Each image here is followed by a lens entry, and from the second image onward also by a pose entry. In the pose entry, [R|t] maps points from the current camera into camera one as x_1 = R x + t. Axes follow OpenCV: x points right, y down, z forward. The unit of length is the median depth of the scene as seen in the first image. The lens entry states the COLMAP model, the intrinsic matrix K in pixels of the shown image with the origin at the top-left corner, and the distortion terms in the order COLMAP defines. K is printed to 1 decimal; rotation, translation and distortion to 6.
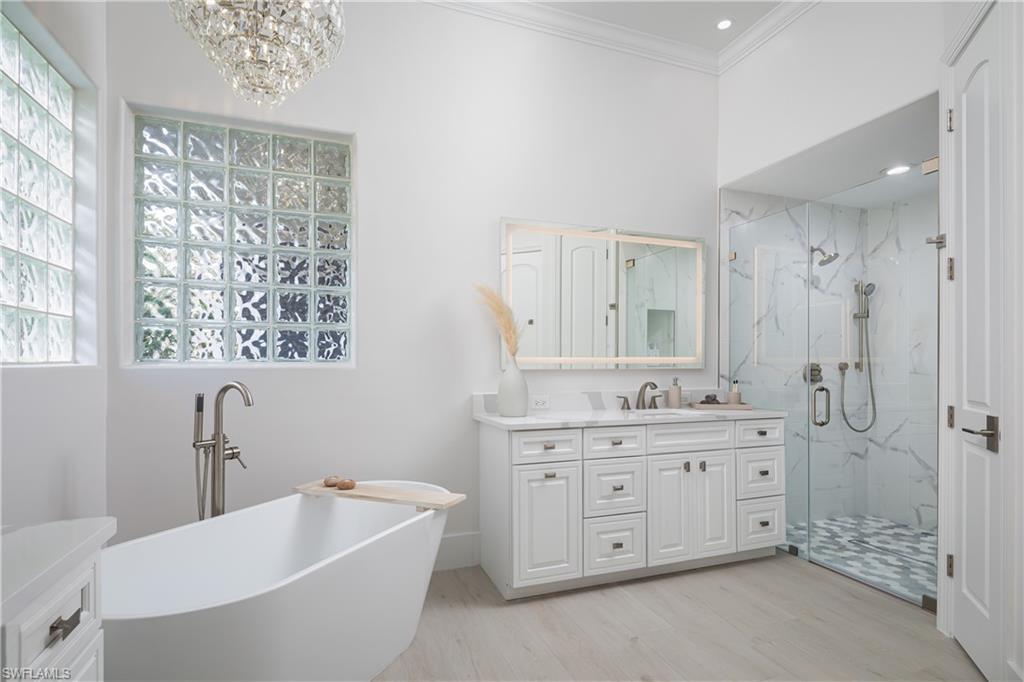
lens RADIAL K [[509.2, 0, 505.1], [0, 509.2, 346.9], [0, 0, 1]] dist [0.002206, 0.000106]
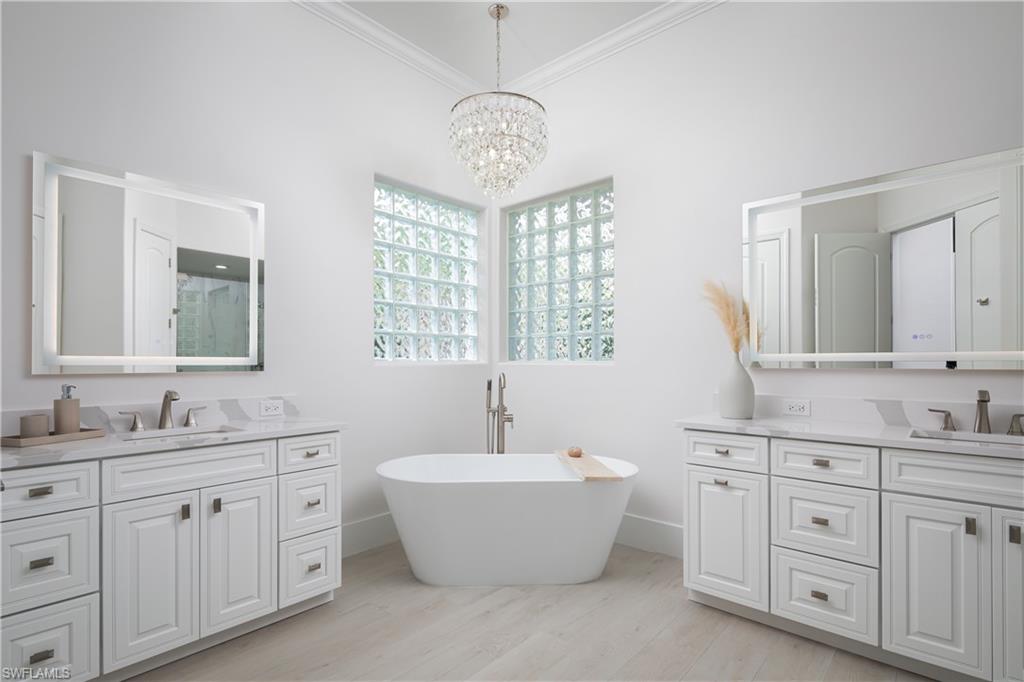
lens RADIAL K [[485.2, 0, 513.8], [0, 485.2, 348.3], [0, 0, 1]] dist [0.000515, -0.000491]
pose [[0.476572, -0.024127, -0.878805, 0.670525], [0.030717, 0.999470, -0.010782, 0.006329], [0.878599, -0.021856, 0.477060, 0.245340]]
